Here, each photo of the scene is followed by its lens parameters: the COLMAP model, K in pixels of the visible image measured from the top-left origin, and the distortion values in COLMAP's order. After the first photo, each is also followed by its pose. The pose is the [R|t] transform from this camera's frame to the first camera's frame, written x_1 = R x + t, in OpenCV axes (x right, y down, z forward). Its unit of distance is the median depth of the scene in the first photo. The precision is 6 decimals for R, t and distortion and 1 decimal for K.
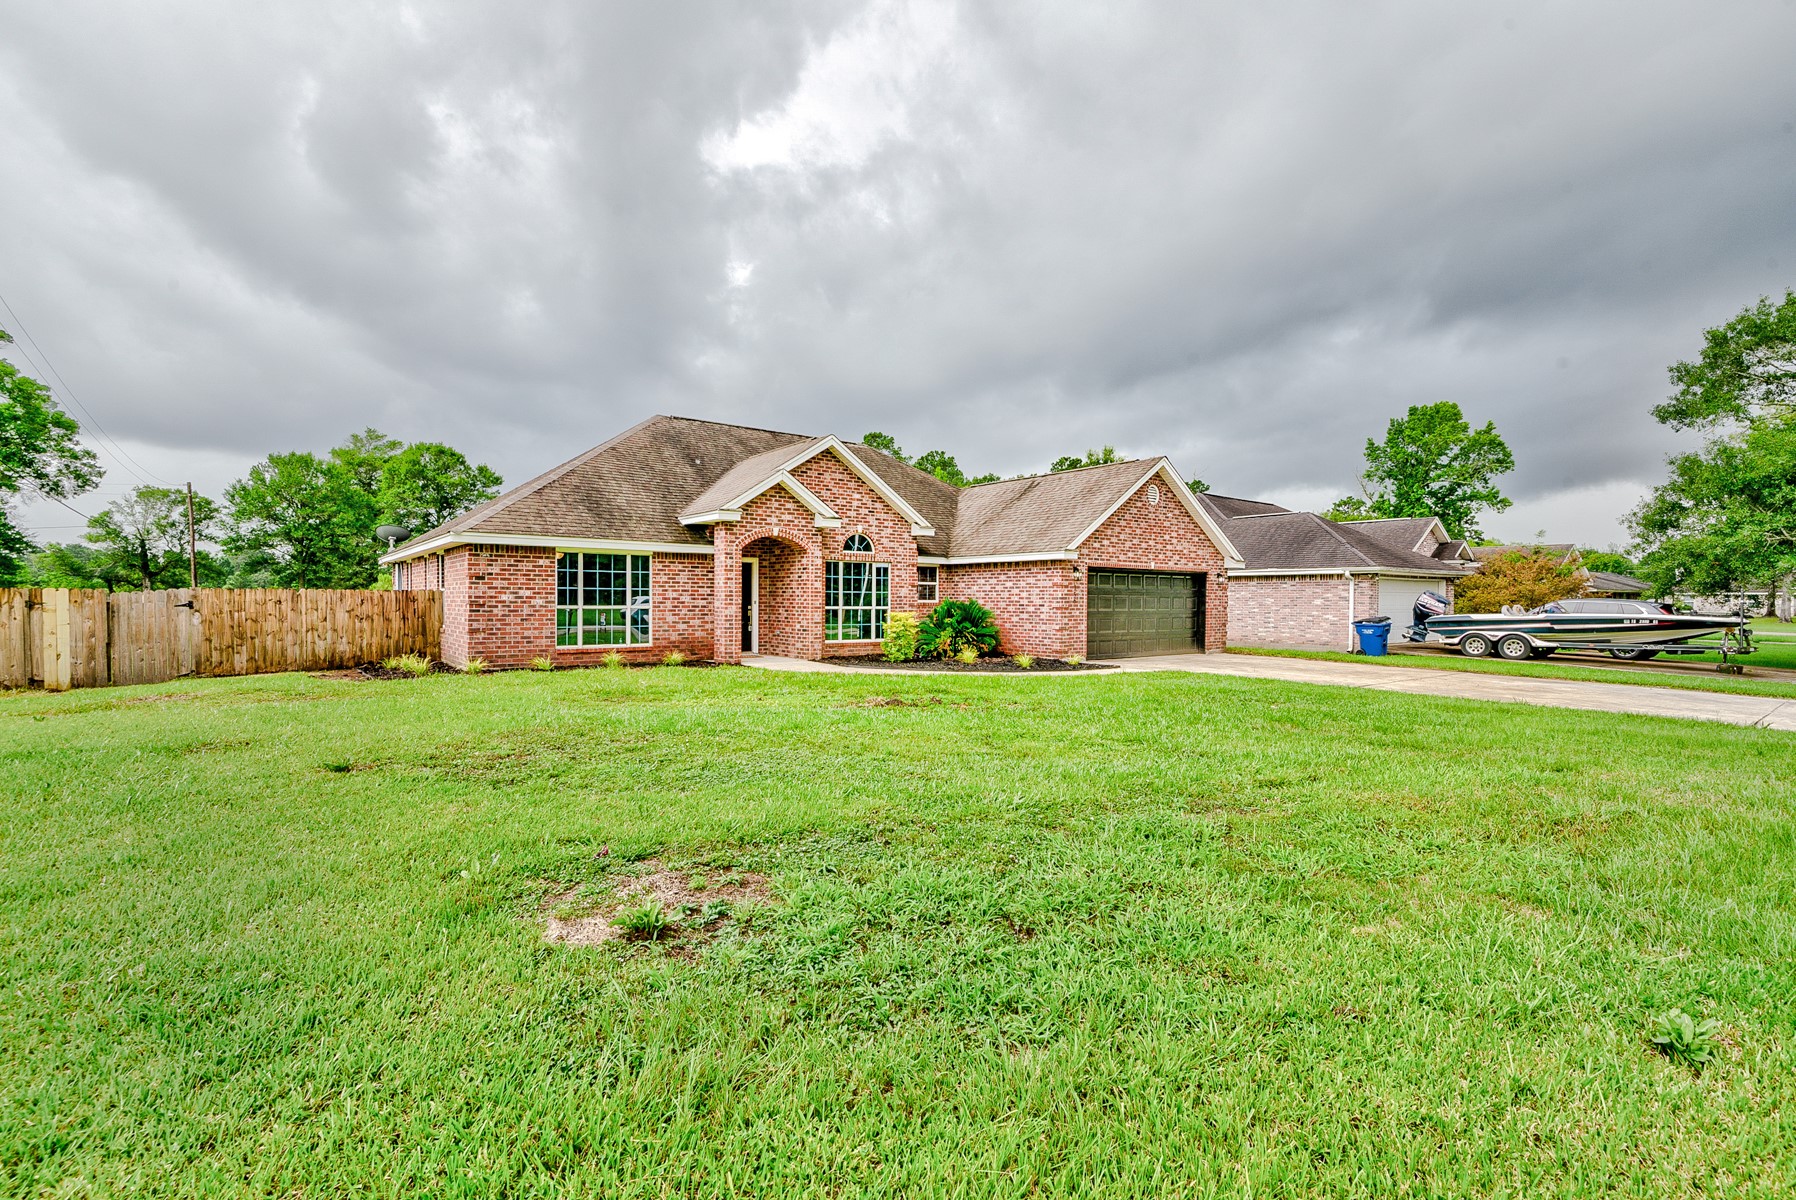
lens RADIAL K [[807.6, 0, 896.2], [0, 807.6, 600.0], [0, 0, 1]] dist [0.006412, -0.002076]
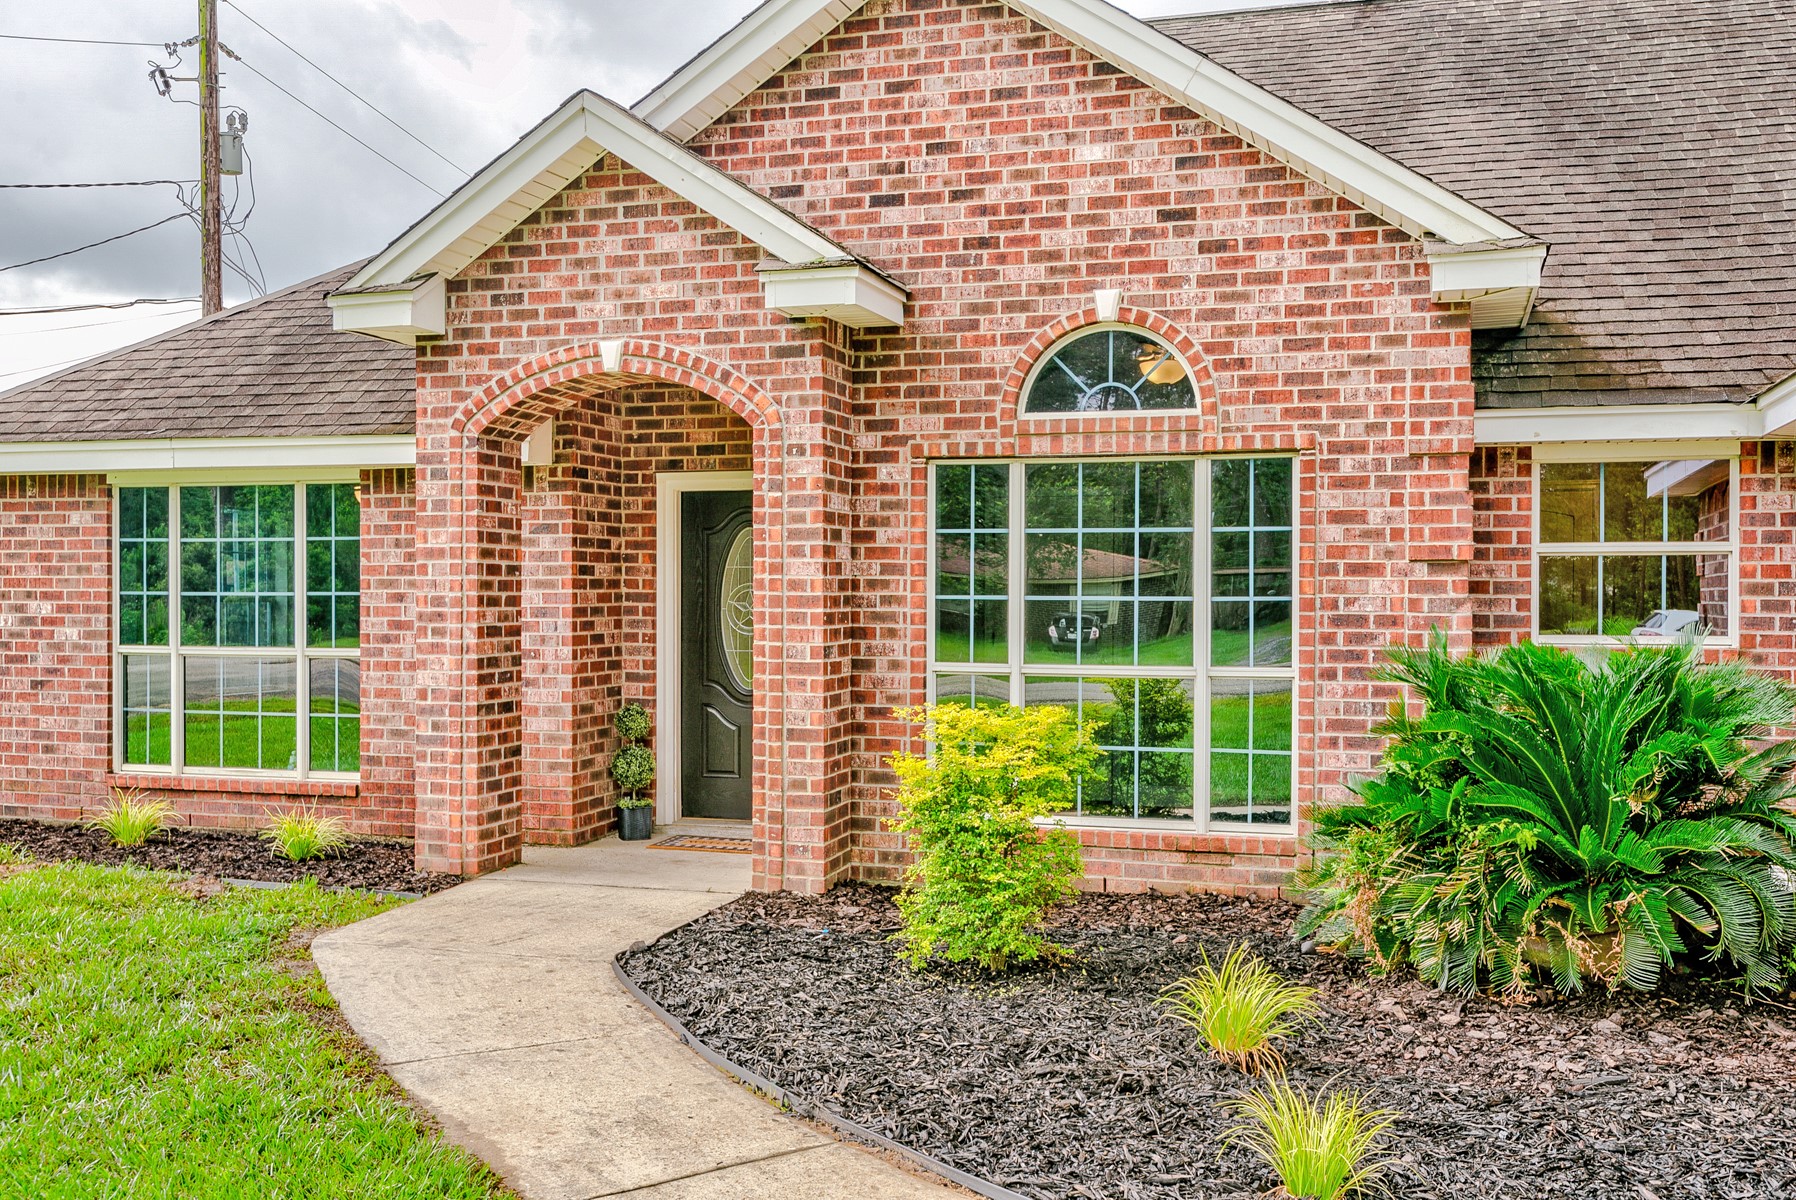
lens RADIAL K [[1737.6, 0, 893.2], [0, 1737.6, 615.9], [0, 0, 1]] dist [0.022660, 0.000000]
pose [[0.578386, 0.004197, -0.815752, 0.300341], [0.000134, 0.999986, 0.005239, -0.007589], [0.815763, -0.003139, 0.578378, 0.690204]]
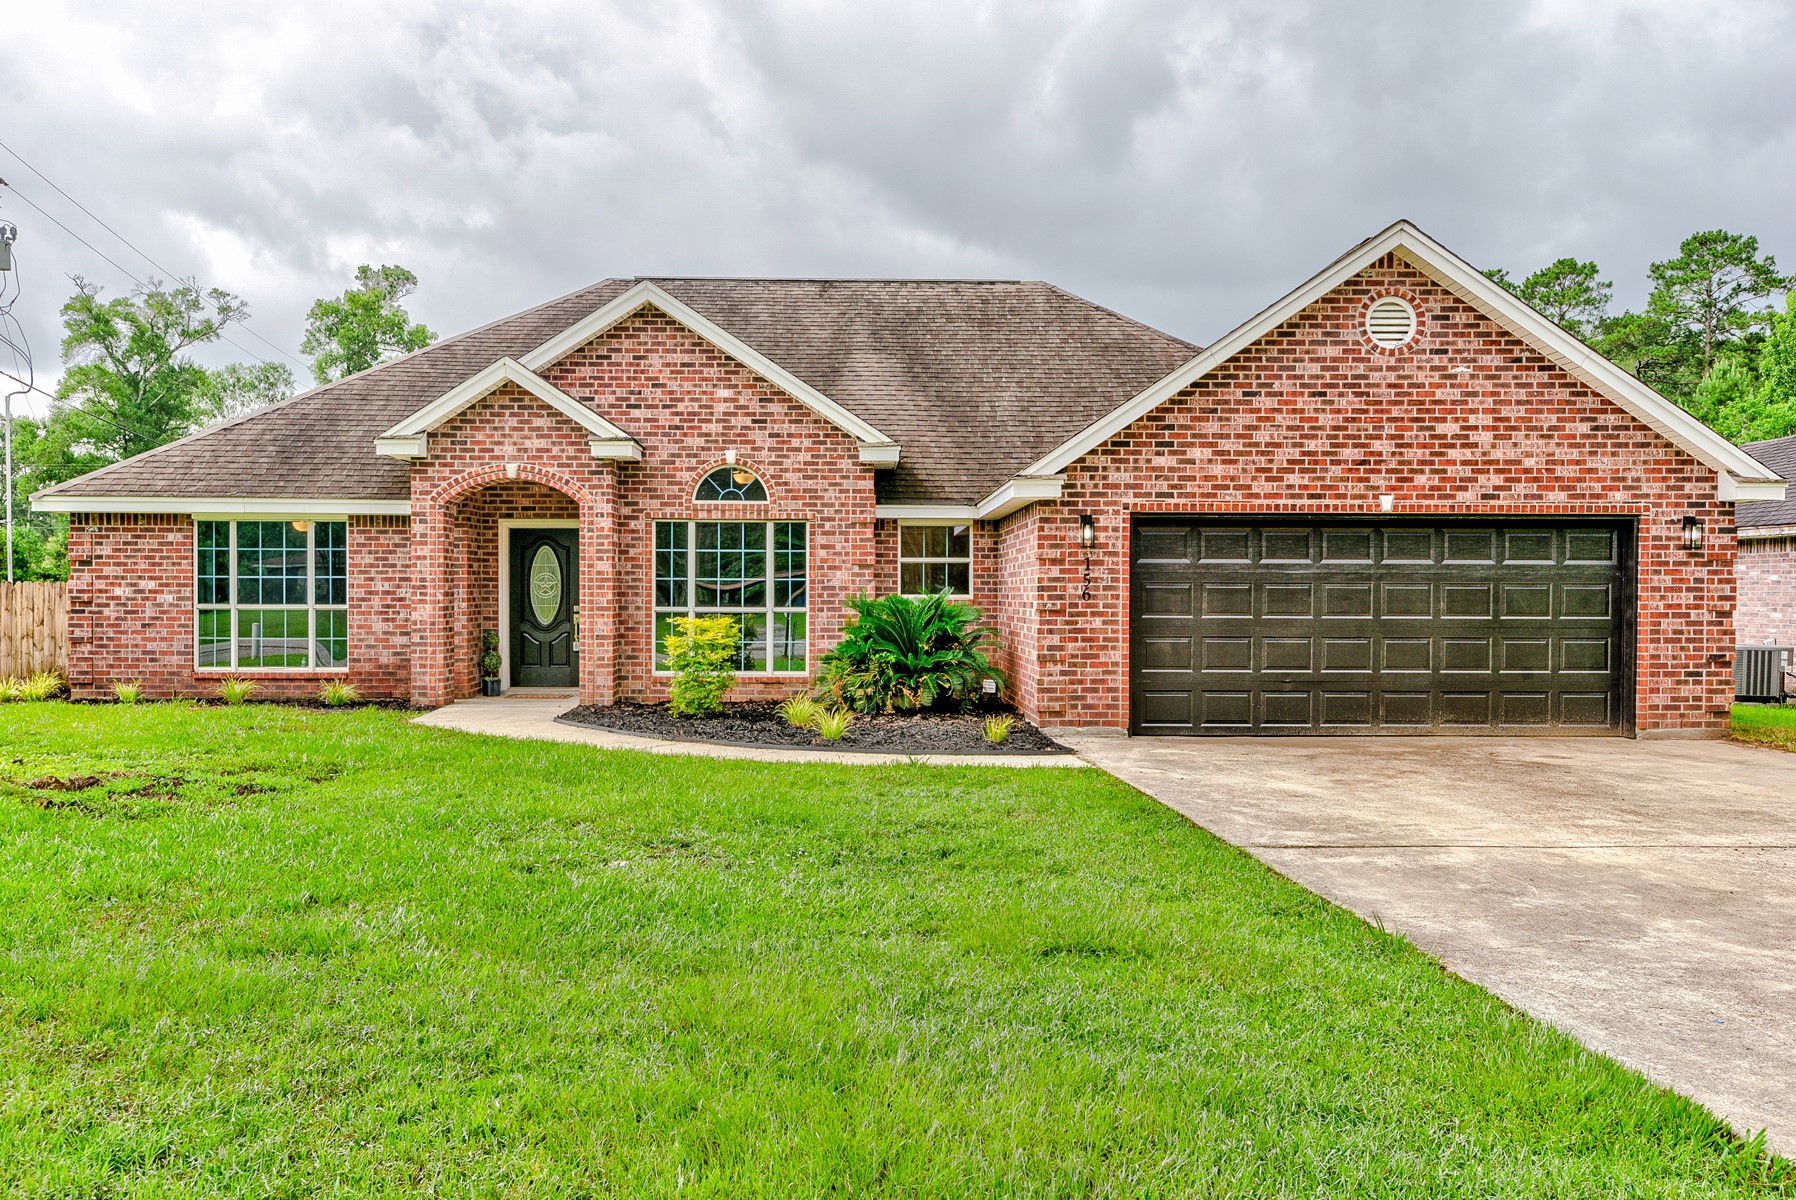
lens RADIAL K [[1465.7, 0, 890.8], [0, 1465.7, 611.5], [0, 0, 1]] dist [0.044075, -0.030302]
pose [[0.809055, 0.002795, -0.587727, 0.589588], [0.001468, 0.999976, 0.006776, 0.004640], [0.587732, -0.006344, 0.809031, 0.305291]]
